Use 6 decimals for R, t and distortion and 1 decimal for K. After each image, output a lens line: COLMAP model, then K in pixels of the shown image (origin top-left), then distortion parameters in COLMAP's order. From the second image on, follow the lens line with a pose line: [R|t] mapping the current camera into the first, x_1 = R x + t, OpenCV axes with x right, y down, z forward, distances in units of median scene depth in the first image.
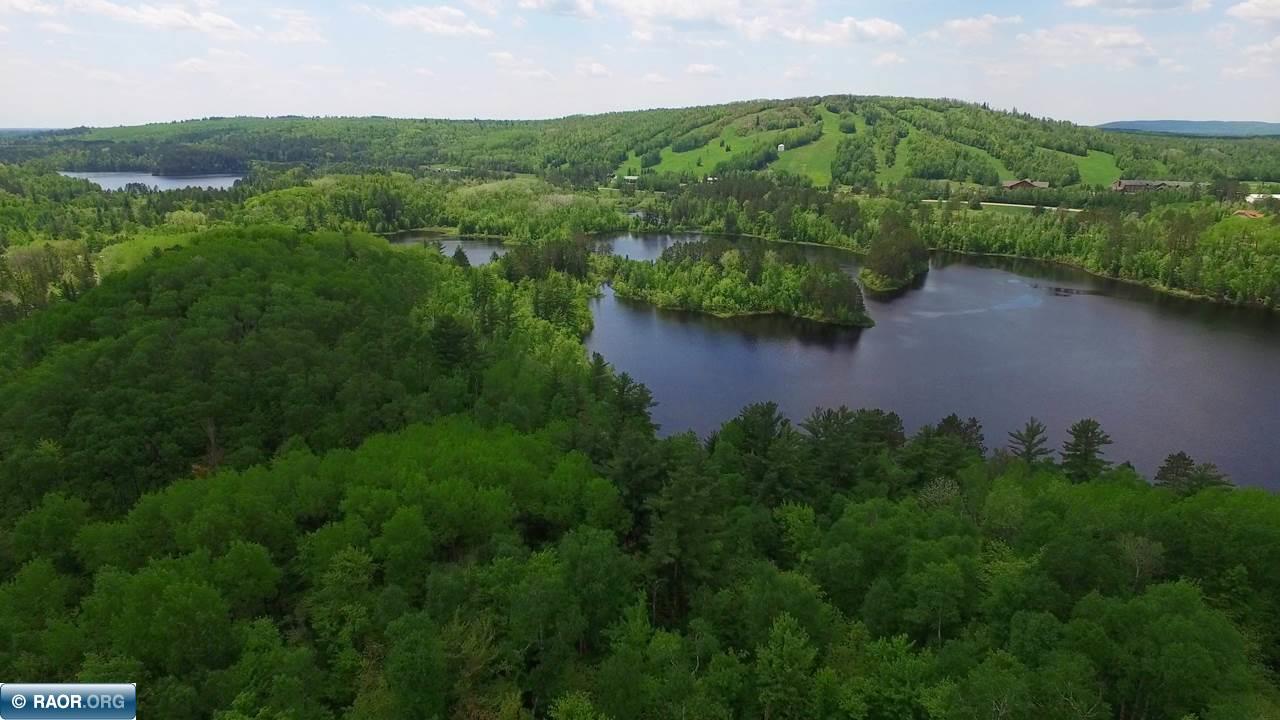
lens RADIAL K [[811.8, 0, 662.4], [0, 811.8, 356.7], [0, 0, 1]] dist [0.013954, -0.002362]
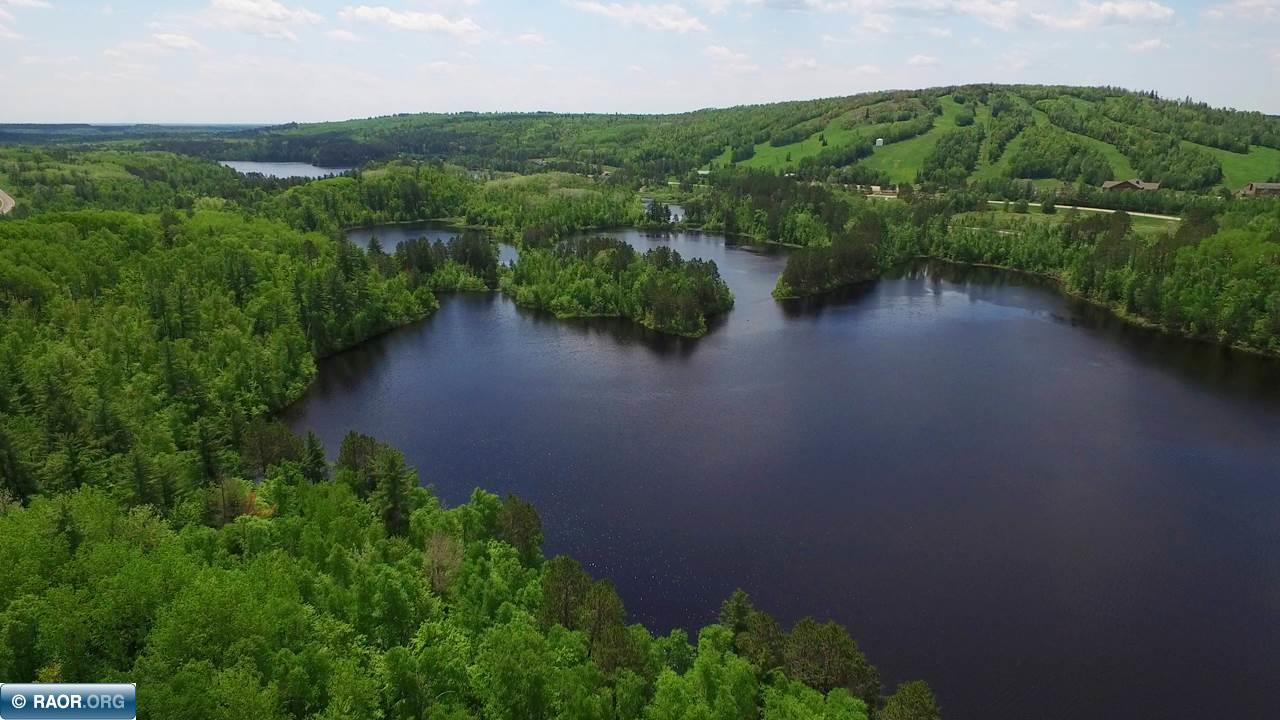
lens RADIAL K [[805.6, 0, 642.9], [0, 805.6, 362.4], [0, 0, 1]] dist [0.018425, -0.012673]
pose [[0.966999, 0.069727, -0.245053, 0.128246], [-0.065954, 0.997544, 0.023577, -0.007940], [0.246095, -0.006636, 0.969223, 0.029527]]
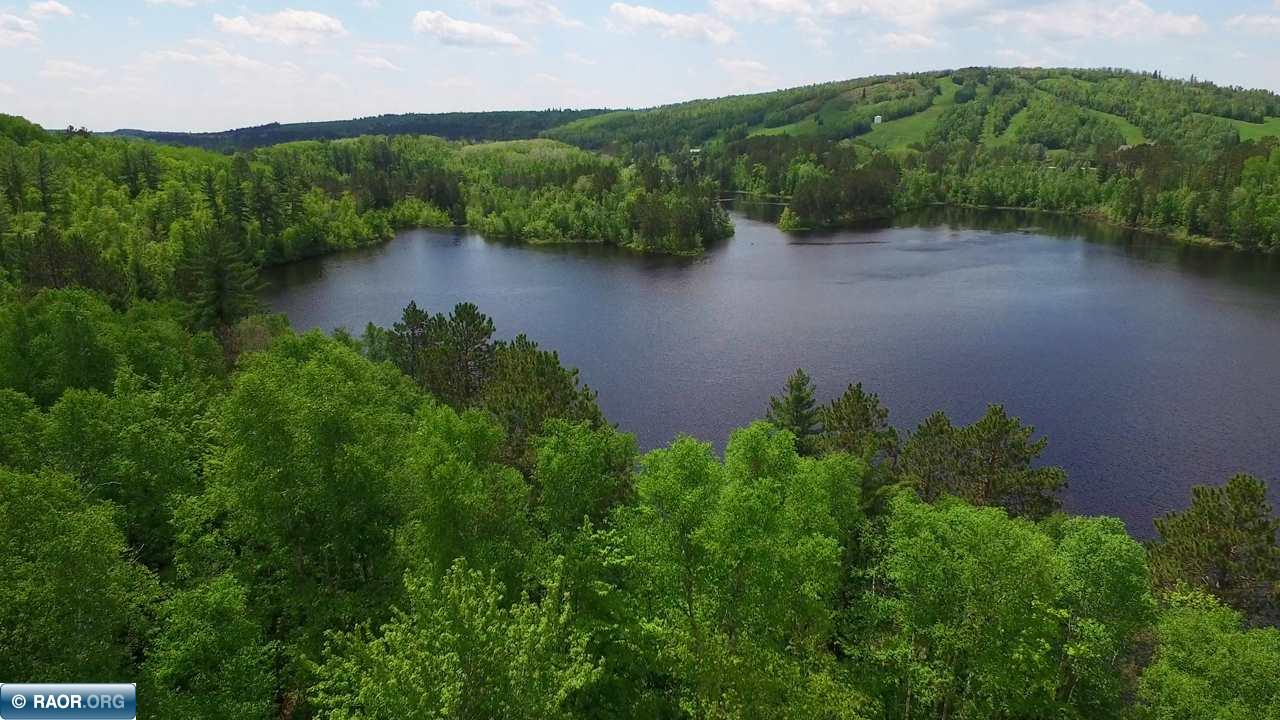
lens RADIAL K [[805.6, 0, 642.9], [0, 805.6, 362.4], [0, 0, 1]] dist [0.018425, -0.012673]
pose [[0.969923, 0.059421, -0.236046, 0.120783], [-0.058805, 0.998223, 0.009654, 0.017999], [0.236200, 0.004517, 0.971694, 0.070847]]
